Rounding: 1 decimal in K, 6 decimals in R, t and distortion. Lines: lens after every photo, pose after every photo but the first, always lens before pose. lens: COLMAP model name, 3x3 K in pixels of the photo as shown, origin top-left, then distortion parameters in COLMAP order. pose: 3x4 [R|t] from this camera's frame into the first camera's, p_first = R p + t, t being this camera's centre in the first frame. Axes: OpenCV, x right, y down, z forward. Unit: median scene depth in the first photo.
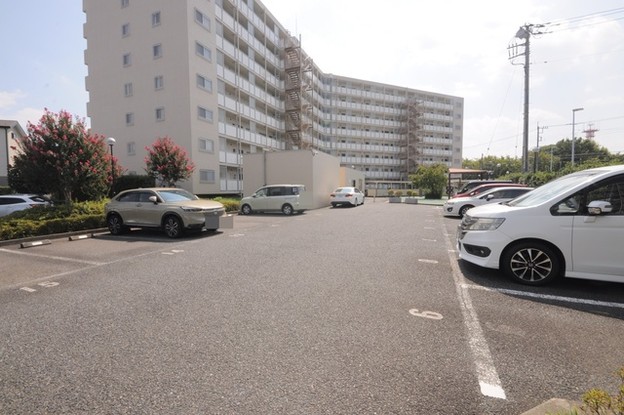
lens RADIAL K [[271.1, 0, 311.5], [0, 271.1, 205.6], [0, 0, 1]] dist [0.001814, -0.004574]
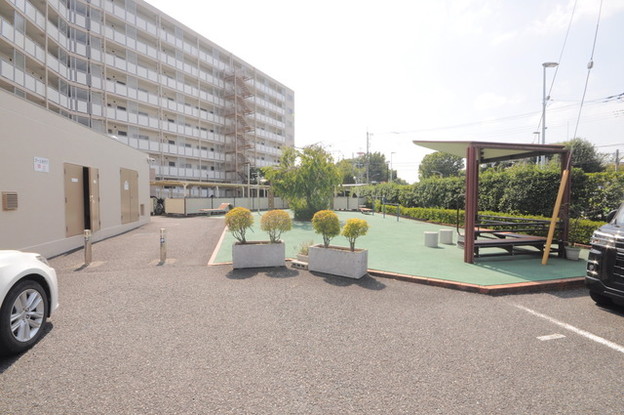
lens RADIAL K [[271.1, 0, 309.2], [0, 271.1, 207.1], [0, 0, 1]] dist [0.001814, -0.004574]
pose [[0.800872, -0.018597, 0.598547, 0.235998], [0.028778, 0.999558, -0.007448, -0.064878], [-0.598144, 0.023190, 0.801053, 0.906443]]
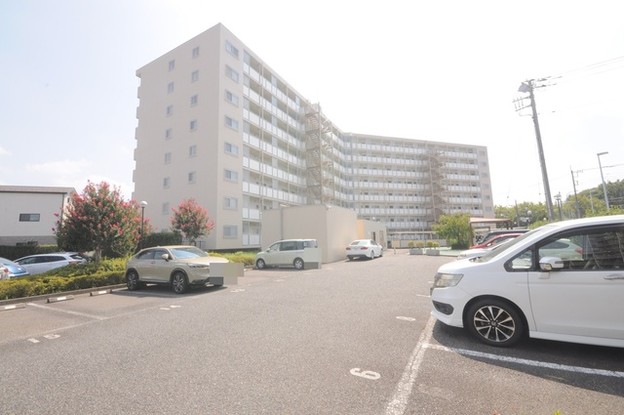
lens RADIAL K [[271.1, 0, 311.8], [0, 271.1, 205.6], [0, 0, 1]] dist [0.001814, -0.004574]
pose [[0.993997, -0.033727, -0.104083, 0.052370], [0.013441, 0.981738, -0.189762, -0.004244], [0.108582, 0.187224, 0.976298, -0.019690]]
